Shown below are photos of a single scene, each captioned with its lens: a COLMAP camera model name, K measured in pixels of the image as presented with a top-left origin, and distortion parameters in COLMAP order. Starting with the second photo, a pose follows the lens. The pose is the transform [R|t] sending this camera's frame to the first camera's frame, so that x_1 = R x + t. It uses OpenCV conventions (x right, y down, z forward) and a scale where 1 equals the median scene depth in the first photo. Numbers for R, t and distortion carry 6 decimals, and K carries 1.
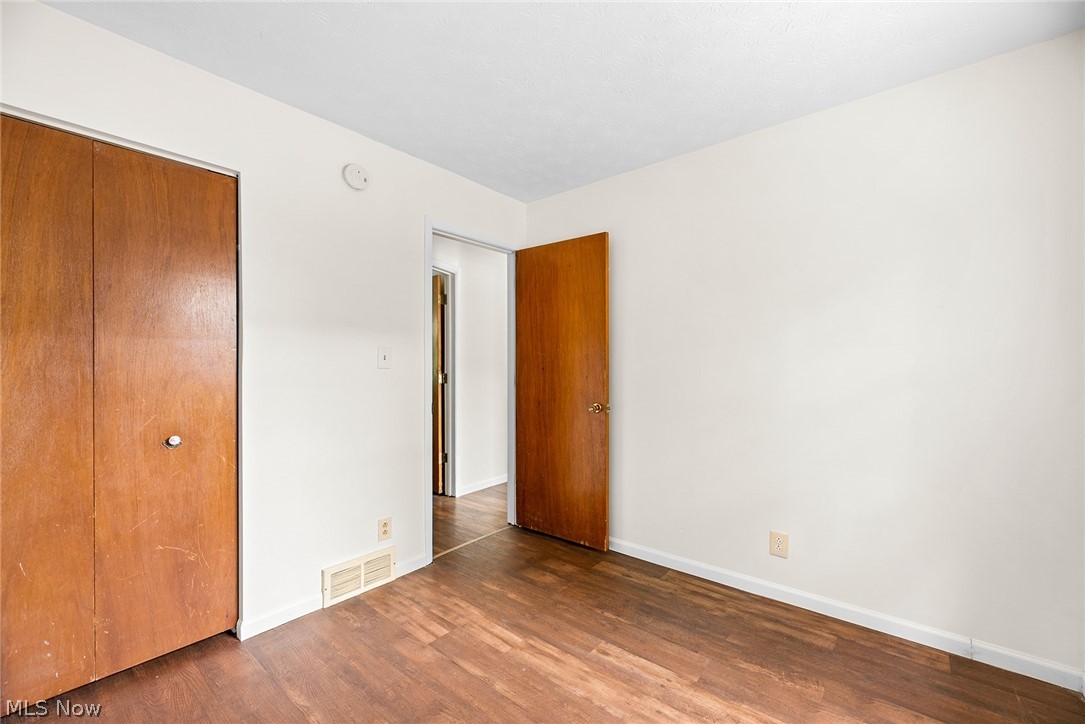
lens RADIAL K [[439.0, 0, 539.5], [0, 439.0, 362.0], [0, 0, 1]] dist [-0.008200, 0.002028]
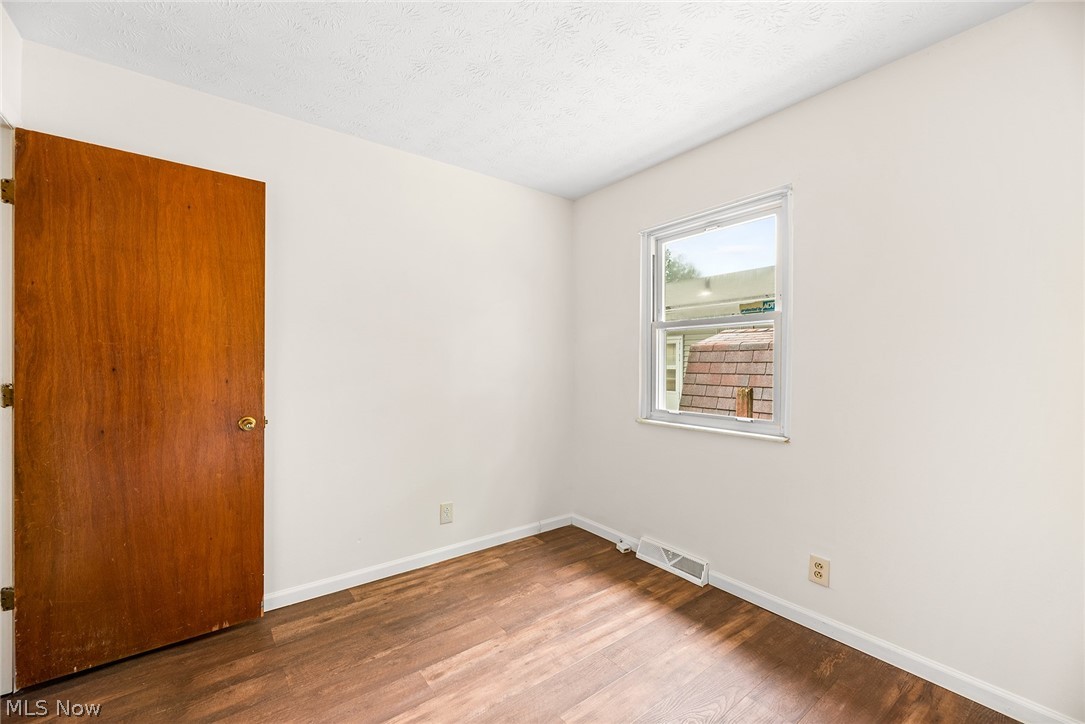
lens RADIAL K [[439.0, 0, 543.3], [0, 439.0, 363.9], [0, 0, 1]] dist [-0.008200, 0.002028]
pose [[0.225129, 0.003944, 0.974321, -0.542473], [-0.011437, 0.999934, -0.001405, 0.003379], [-0.974262, -0.010826, 0.225159, 0.447176]]
